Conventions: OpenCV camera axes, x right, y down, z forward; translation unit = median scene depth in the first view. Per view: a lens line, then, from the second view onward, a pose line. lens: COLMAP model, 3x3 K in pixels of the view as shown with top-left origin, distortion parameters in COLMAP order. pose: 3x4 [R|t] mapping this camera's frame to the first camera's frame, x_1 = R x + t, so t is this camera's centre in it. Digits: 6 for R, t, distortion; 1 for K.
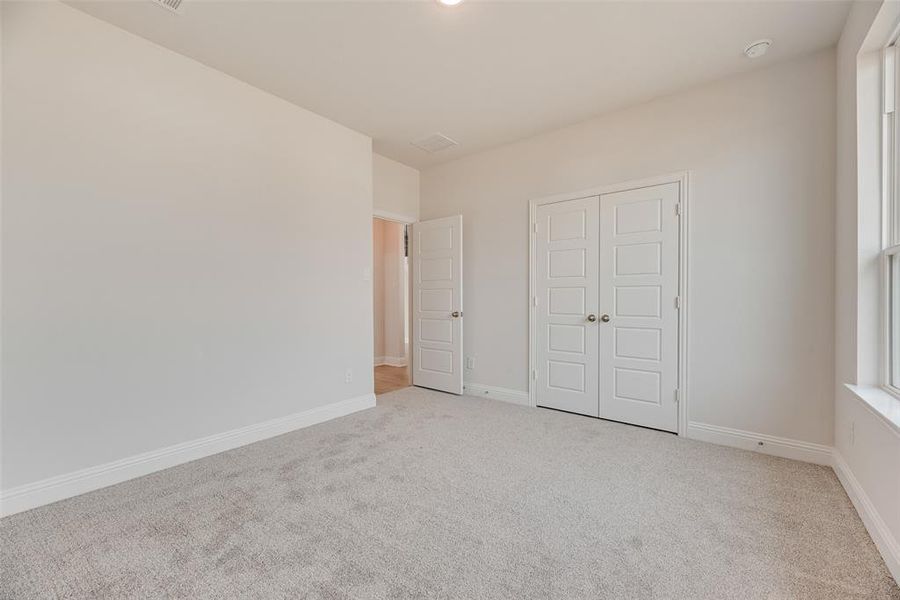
lens RADIAL K [[361.2, 0, 446.2], [0, 361.2, 297.5], [0, 0, 1]] dist [0.007921, -0.000065]
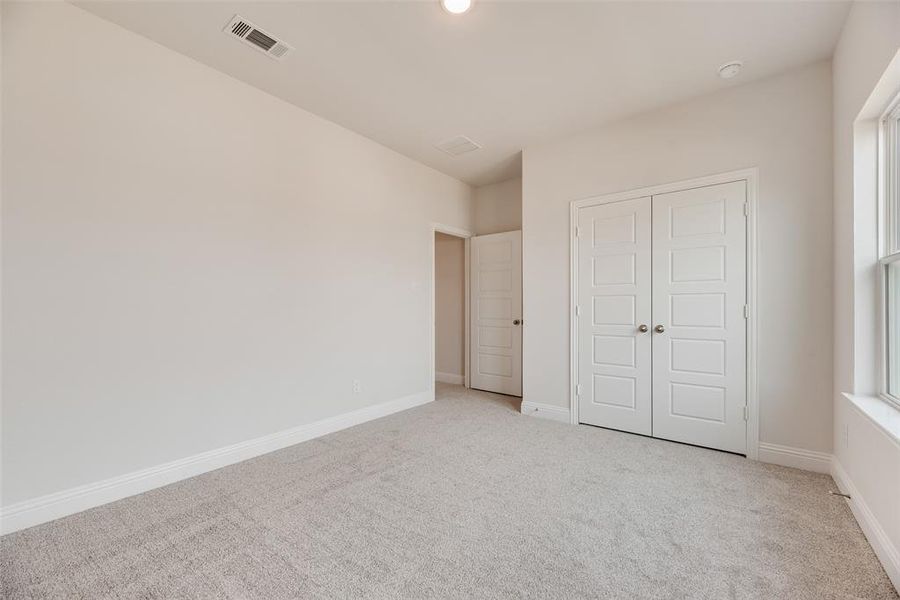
lens RADIAL K [[361.2, 0, 449.7], [0, 361.2, 303.6], [0, 0, 1]] dist [0.007921, -0.000065]
pose [[0.999973, -0.000094, 0.007351, -0.101698], [0.000150, 0.999970, -0.007736, 0.000566], [-0.007351, 0.007737, 0.999943, 0.080939]]
